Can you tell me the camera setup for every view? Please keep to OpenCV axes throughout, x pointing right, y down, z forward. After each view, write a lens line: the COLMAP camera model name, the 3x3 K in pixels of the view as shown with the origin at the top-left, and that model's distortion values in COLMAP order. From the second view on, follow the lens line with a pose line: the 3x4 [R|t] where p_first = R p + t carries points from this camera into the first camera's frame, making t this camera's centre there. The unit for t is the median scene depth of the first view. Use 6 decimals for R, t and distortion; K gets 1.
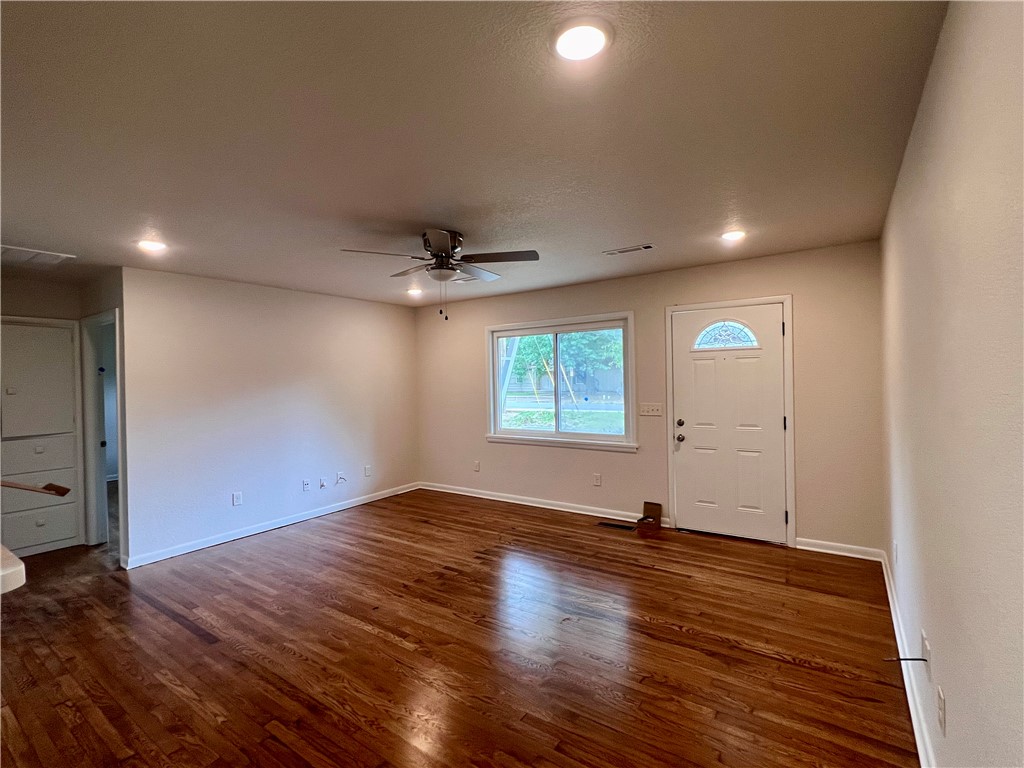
lens RADIAL K [[476.5, 0, 510.4], [0, 476.5, 383.3], [0, 0, 1]] dist [-0.001645, 0.000120]
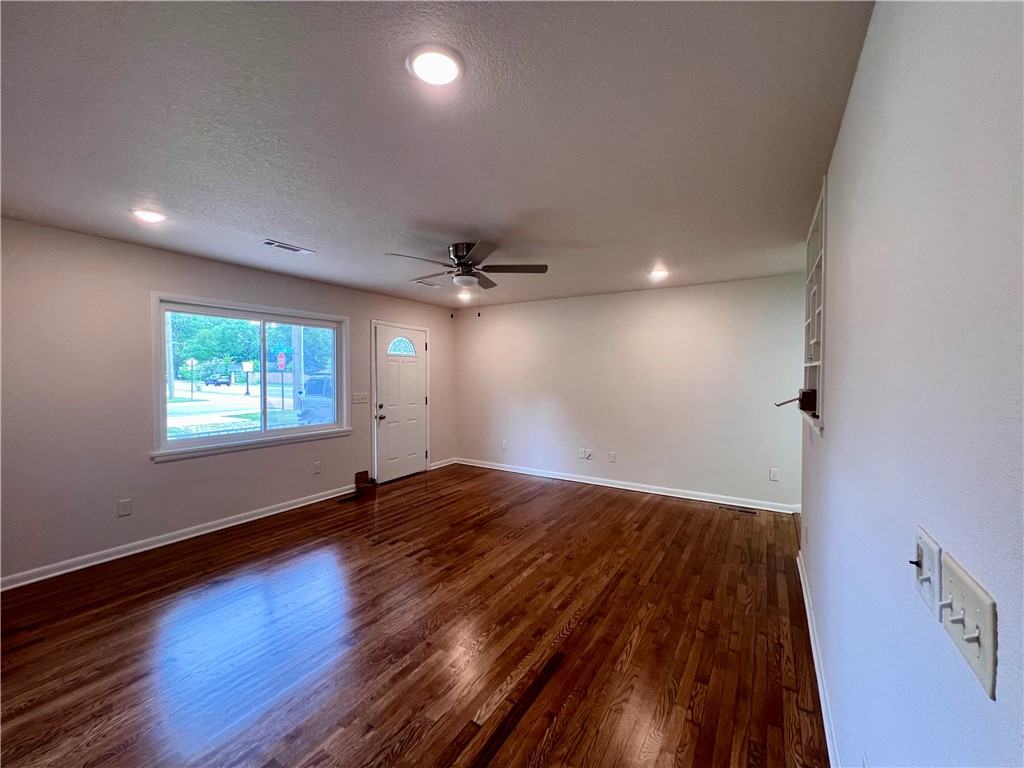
lens RADIAL K [[411.3, 0, 509.9], [0, 411.3, 382.6], [0, 0, 1]] dist [-0.001604, -0.000219]
pose [[-0.051711, -0.000086, 0.998662, -0.928880], [0.007454, 0.999972, 0.000472, 0.018815], [-0.998634, 0.007469, -0.051709, 0.756012]]
